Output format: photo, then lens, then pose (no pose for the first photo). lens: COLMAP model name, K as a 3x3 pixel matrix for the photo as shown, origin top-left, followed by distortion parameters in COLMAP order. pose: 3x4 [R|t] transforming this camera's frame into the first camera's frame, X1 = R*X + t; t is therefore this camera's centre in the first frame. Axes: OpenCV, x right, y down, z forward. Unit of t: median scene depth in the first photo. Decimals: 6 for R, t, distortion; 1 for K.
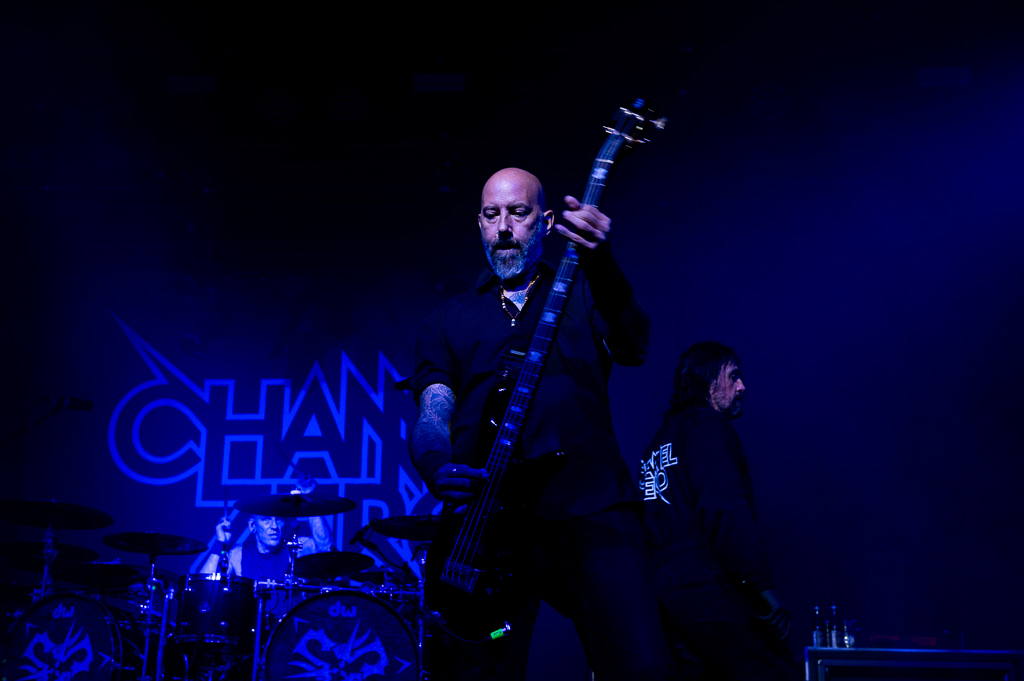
lens RADIAL K [[1518.3, 0, 512.0], [0, 1518.3, 340.5], [0, 0, 1]] dist [0.037807, -0.045335]
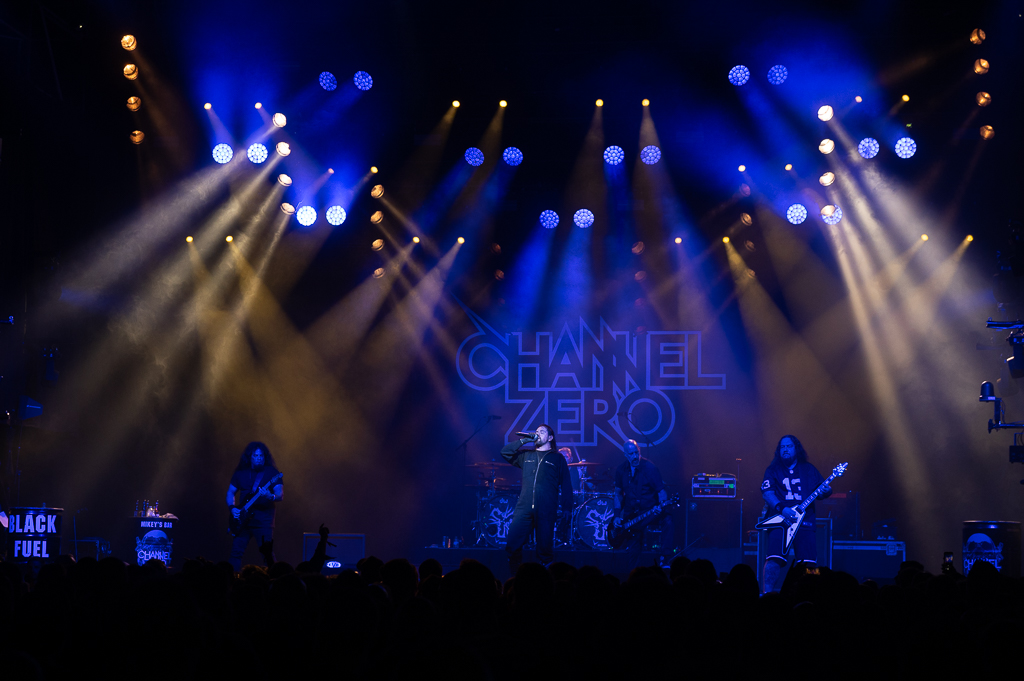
lens RADIAL K [[2164.3, 0, 512.0], [0, 2164.3, 340.5], [0, 0, 1]] dist [-0.015203, -0.007434]
pose [[0.994496, -0.004775, -0.104669, 0.080462], [0.027823, 0.975132, 0.219870, -0.551592], [0.101017, -0.221572, 0.969898, -1.570128]]
